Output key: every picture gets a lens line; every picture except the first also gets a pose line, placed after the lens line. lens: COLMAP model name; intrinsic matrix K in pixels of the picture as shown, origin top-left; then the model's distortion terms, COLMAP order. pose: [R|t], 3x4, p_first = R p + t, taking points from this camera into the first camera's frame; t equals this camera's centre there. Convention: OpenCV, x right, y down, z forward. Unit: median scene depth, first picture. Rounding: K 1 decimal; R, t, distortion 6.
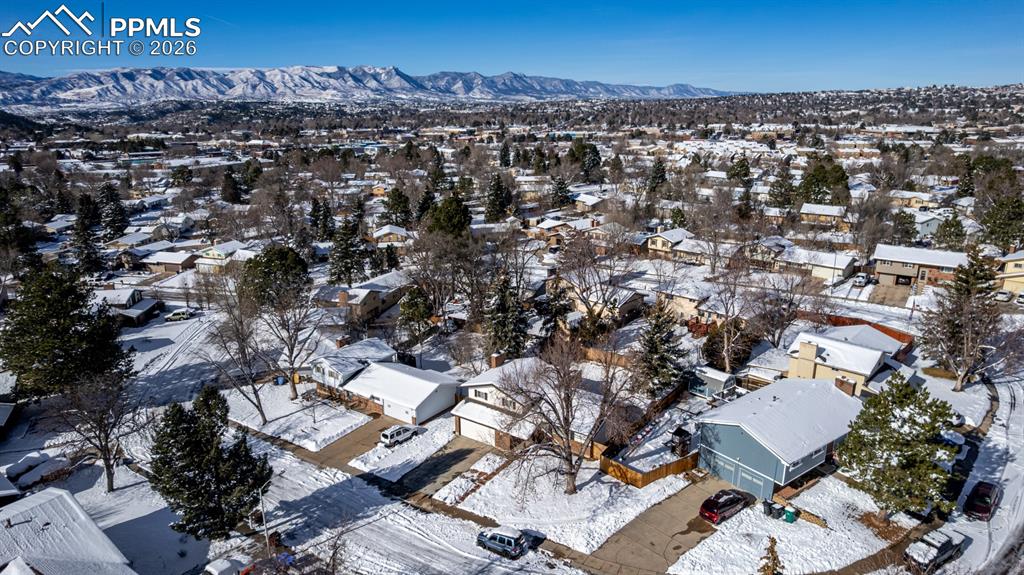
lens RADIAL K [[692.1, 0, 512.0], [0, 692.1, 287.5], [0, 0, 1]] dist [-0.090003, 0.094971]
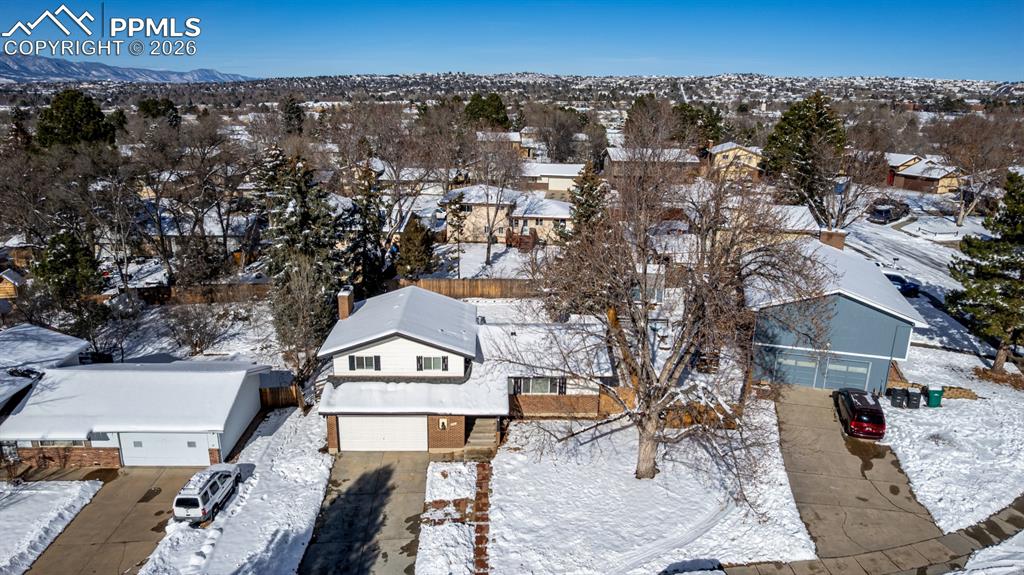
lens RADIAL K [[692.1, 0, 512.0], [0, 692.1, 287.5], [0, 0, 1]] dist [-0.090003, 0.094971]
pose [[0.784923, -0.151781, 0.600714, -0.246035], [0.152218, 0.987056, 0.050502, 0.088098], [-0.600604, 0.051800, 0.797867, 0.505842]]
